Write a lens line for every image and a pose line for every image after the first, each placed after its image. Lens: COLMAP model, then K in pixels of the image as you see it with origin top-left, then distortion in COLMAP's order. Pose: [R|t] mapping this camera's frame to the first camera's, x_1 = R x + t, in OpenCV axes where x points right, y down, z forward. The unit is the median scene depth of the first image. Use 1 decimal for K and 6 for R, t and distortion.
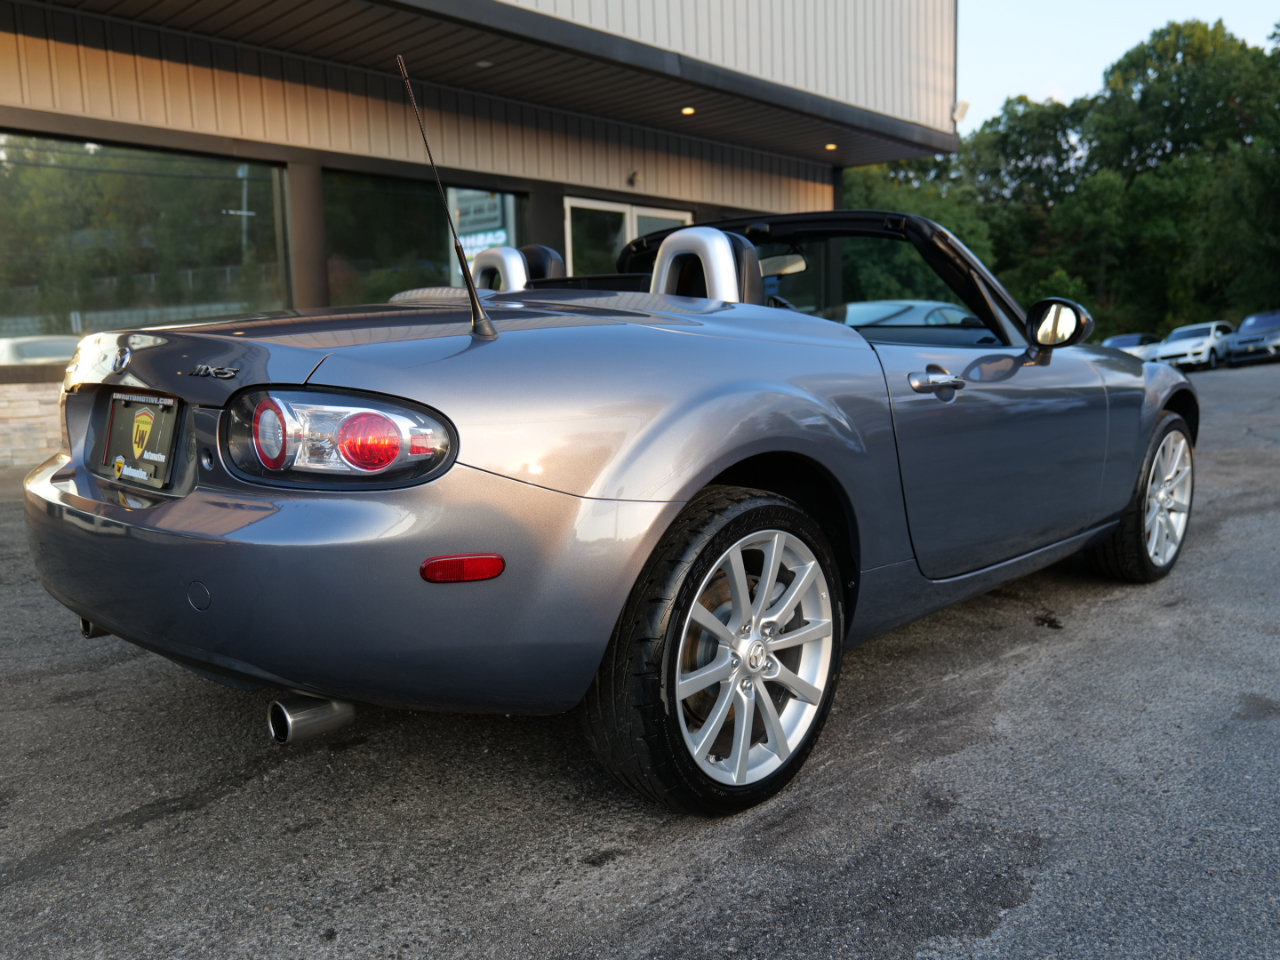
lens RADIAL K [[1008.5, 0, 635.0], [0, 1008.5, 486.9], [0, 0, 1]] dist [0.003428, -0.002565]
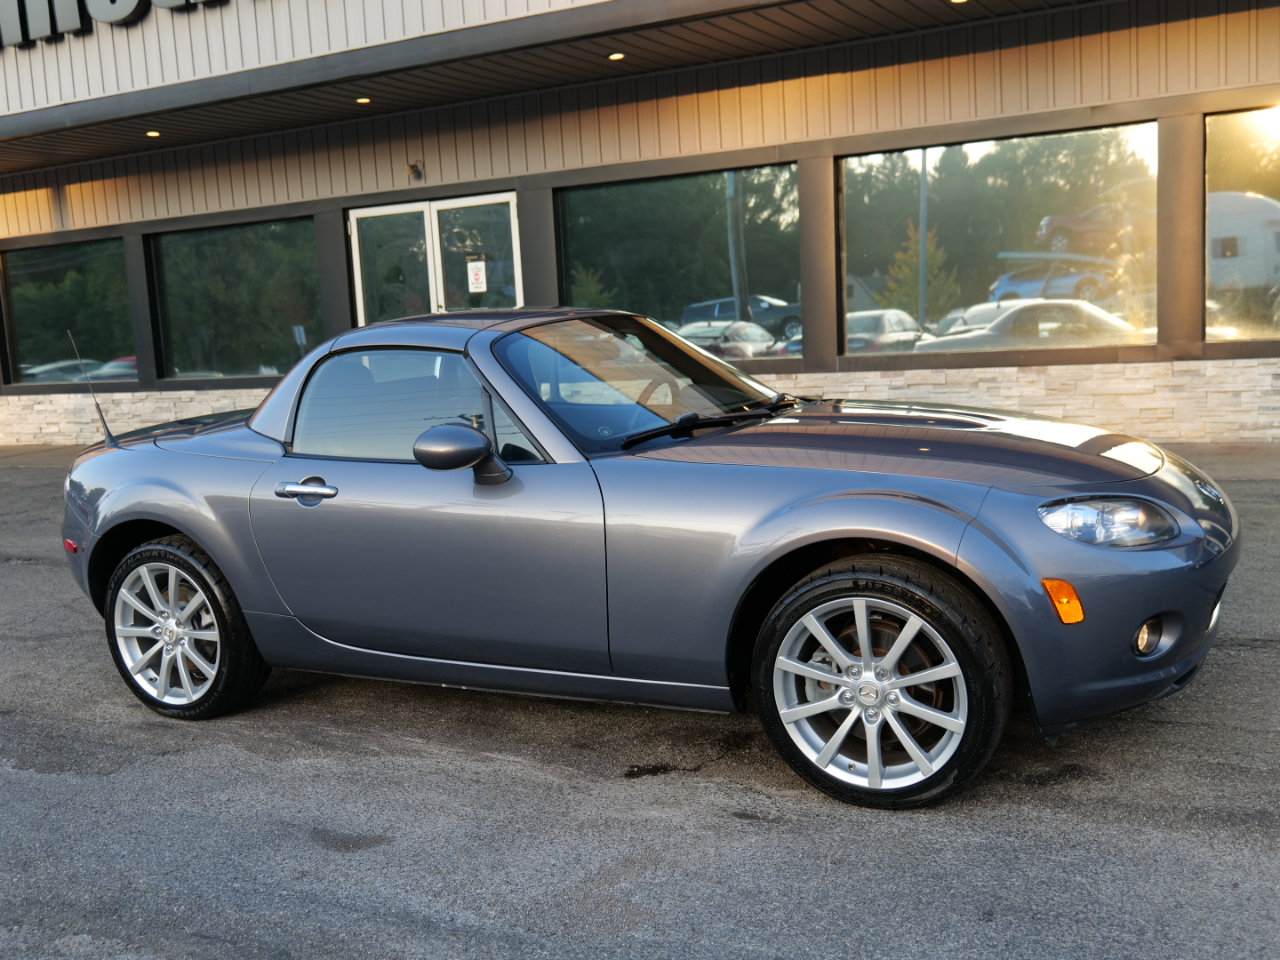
lens RADIAL K [[1226.5, 0, 653.8], [0, 1226.5, 478.6], [0, 0, 1]] dist [-0.009779, 0.014897]
pose [[0.298321, 0.126393, -0.946060, 2.088999], [-0.075582, 0.991209, 0.108591, -0.351252], [0.951468, 0.039110, 0.305252, 1.008737]]
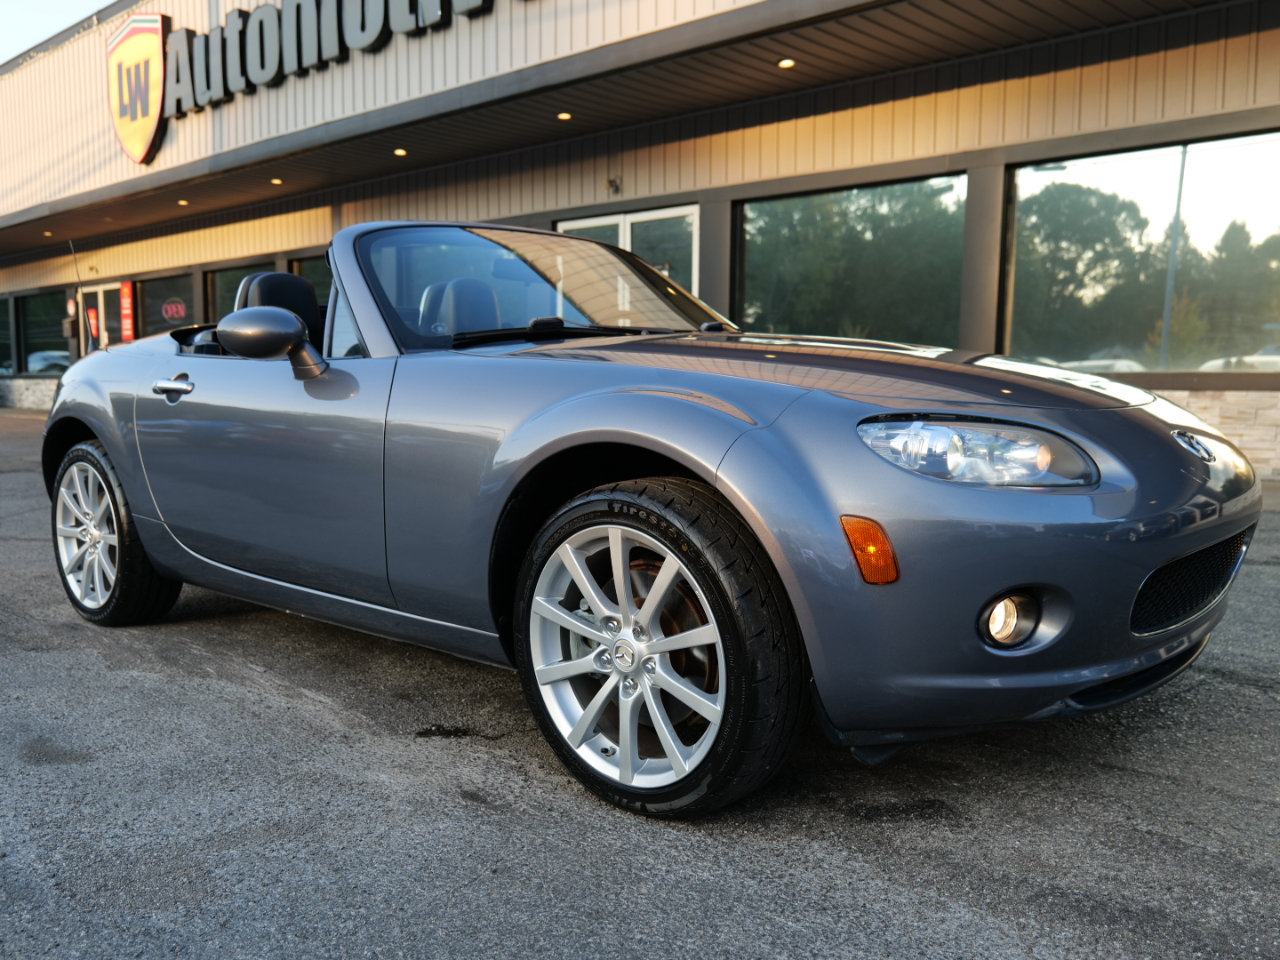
lens RADIAL K [[1087.5, 0, 637.0], [0, 1087.5, 484.9], [0, 0, 1]] dist [-0.004277, -0.000535]
pose [[0.035509, 0.116778, -0.992523, 1.776437], [-0.134688, 0.984648, 0.111033, -0.225079], [0.990252, 0.129738, 0.050692, 1.618552]]
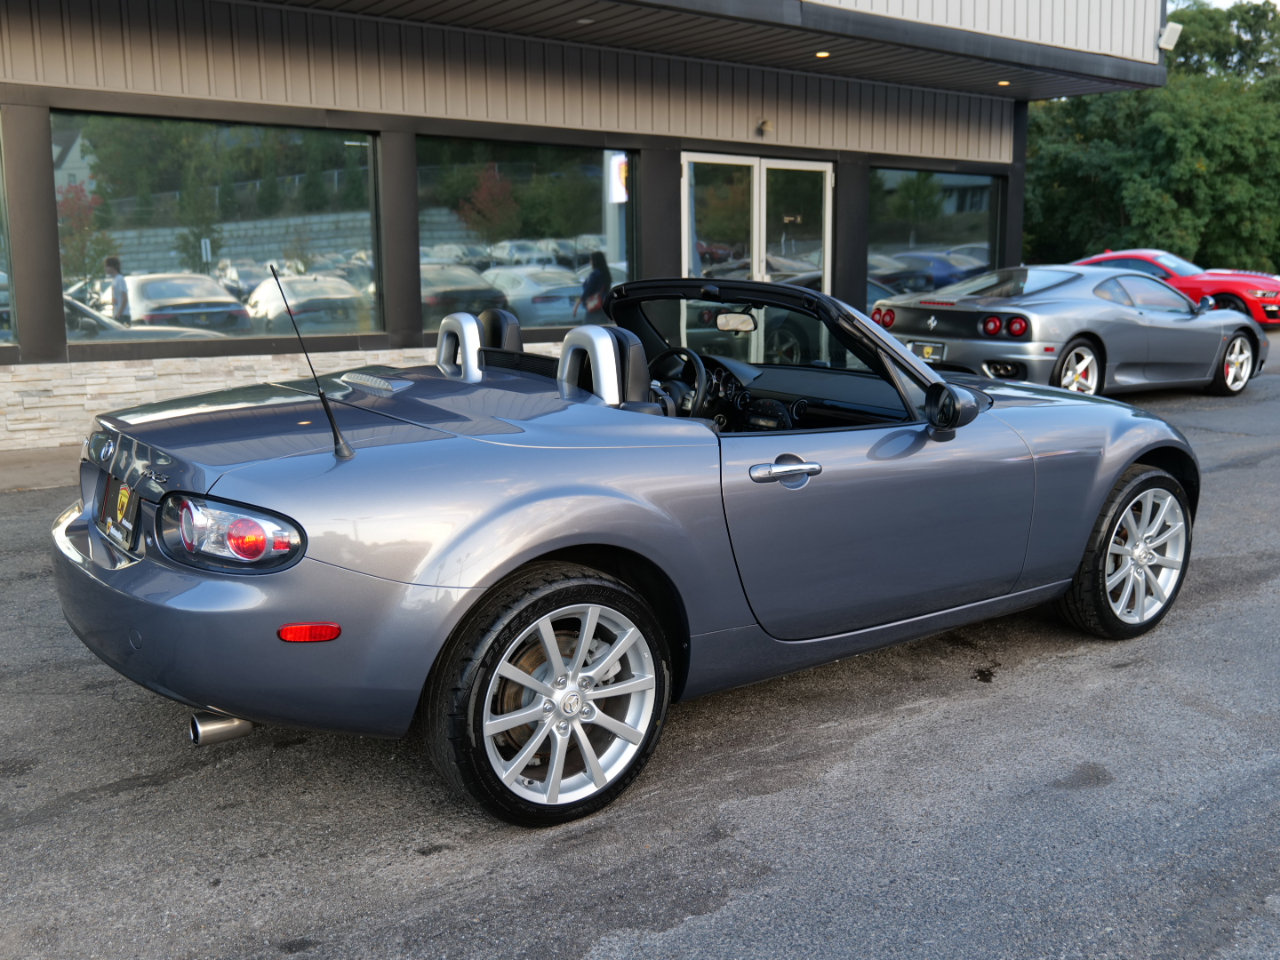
lens RADIAL K [[1191.5, 0, 633.7], [0, 1191.5, 483.4], [0, 0, 1]] dist [-0.000770, 0.002006]
pose [[0.984969, 0.045219, -0.166706, 0.379572], [-0.038675, 0.998356, 0.042294, -0.149489], [0.168345, -0.035211, 0.985099, -0.378485]]
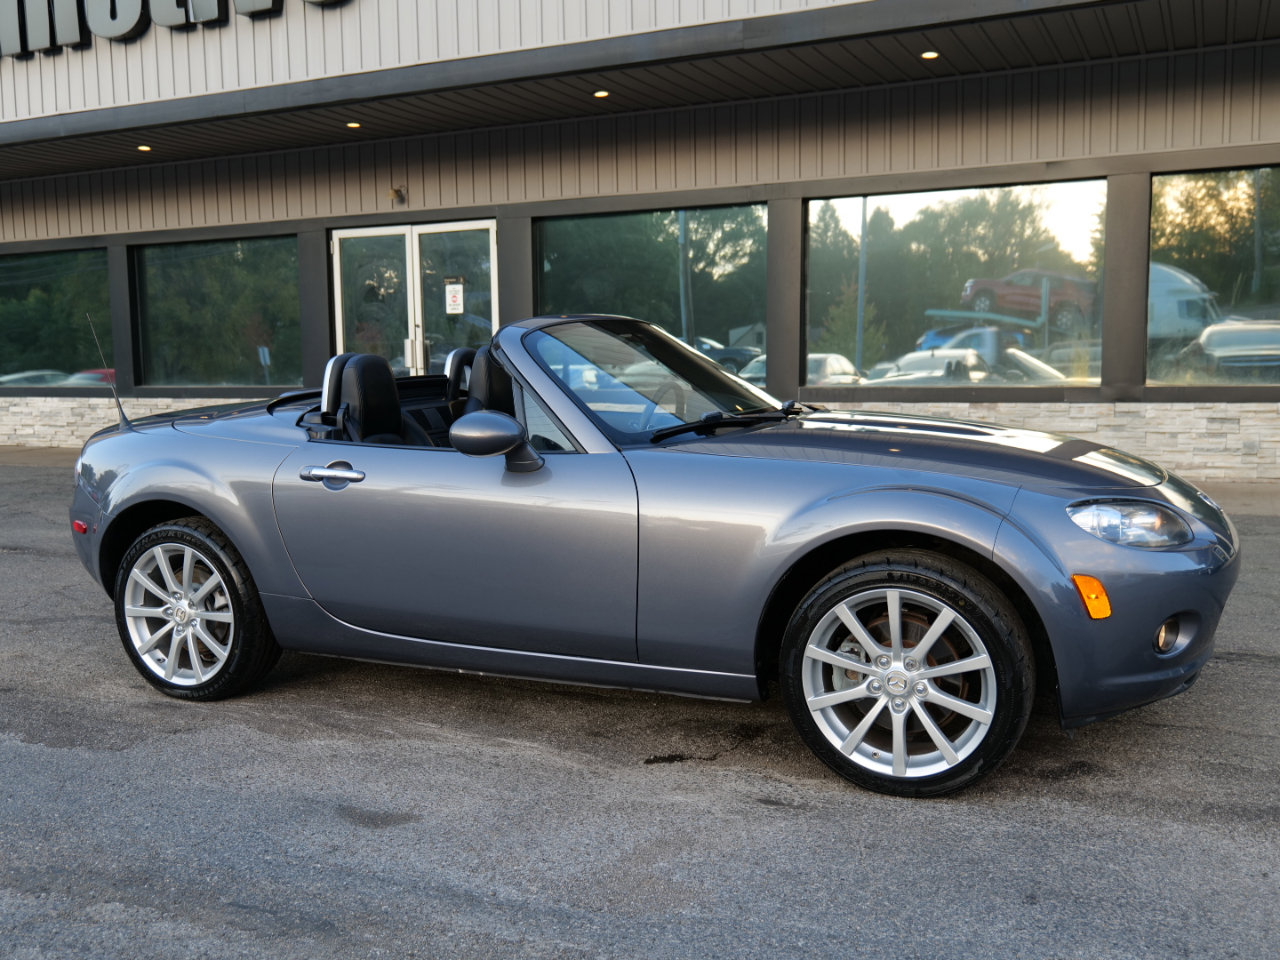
lens RADIAL K [[1158.5, 0, 643.8], [0, 1158.5, 481.3], [0, 0, 1]] dist [-0.001893, 0.001213]
pose [[0.337601, 0.114734, -0.934271, 2.010373], [-0.116049, 0.990045, 0.079648, -0.284428], [0.934108, 0.081532, 0.347555, 0.913250]]
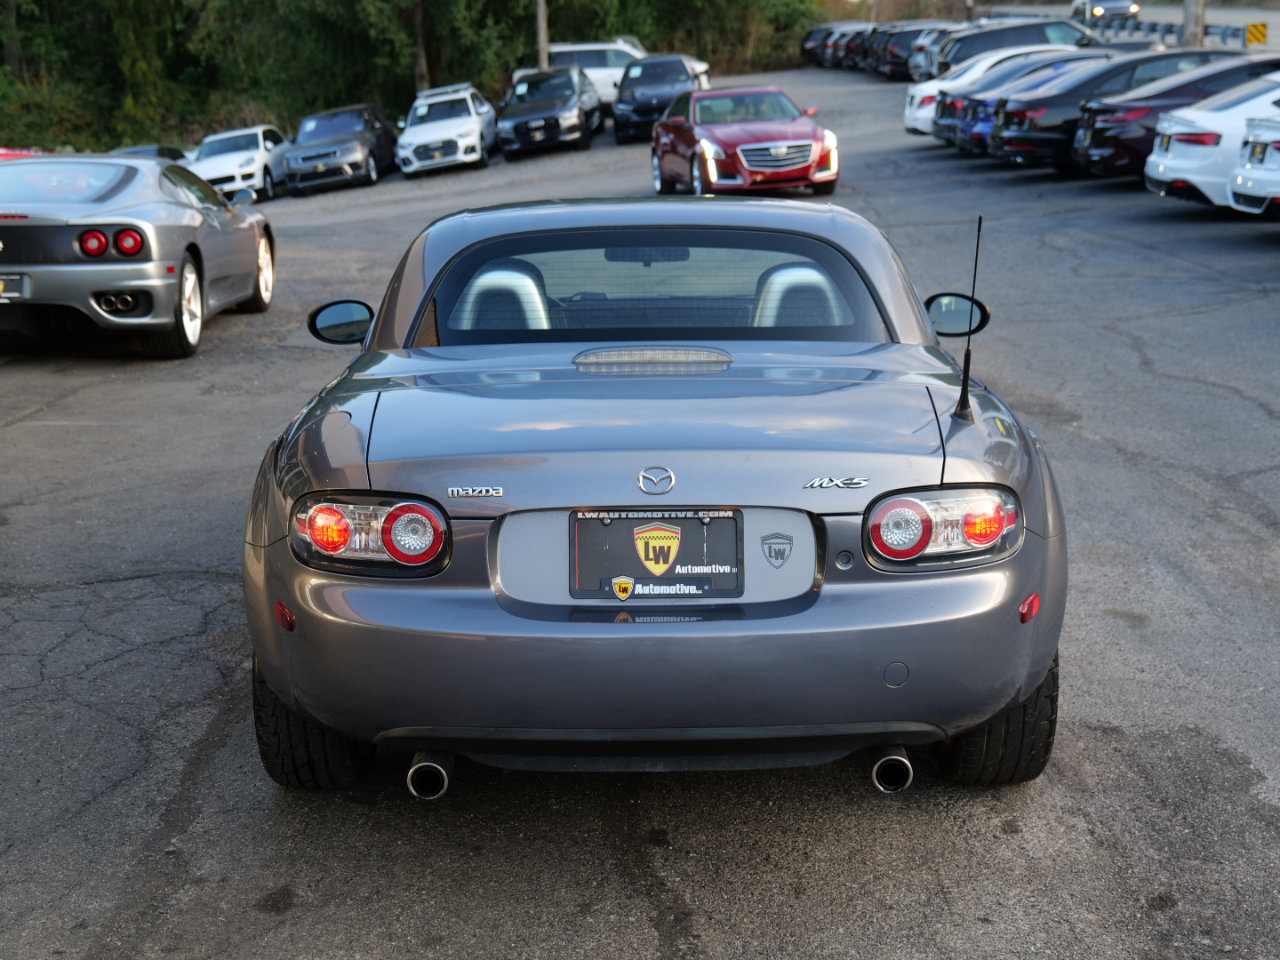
lens RADIAL K [[1822.4, 0, 636.4], [0, 1822.4, 474.9], [0, 0, 1]] dist [0.006068, -0.037060]
pose [[0.718037, -0.140023, 0.681775, -1.489132], [0.112564, 0.990021, 0.084779, -0.242611], [-0.686842, 0.015869, 0.726633, -0.248939]]
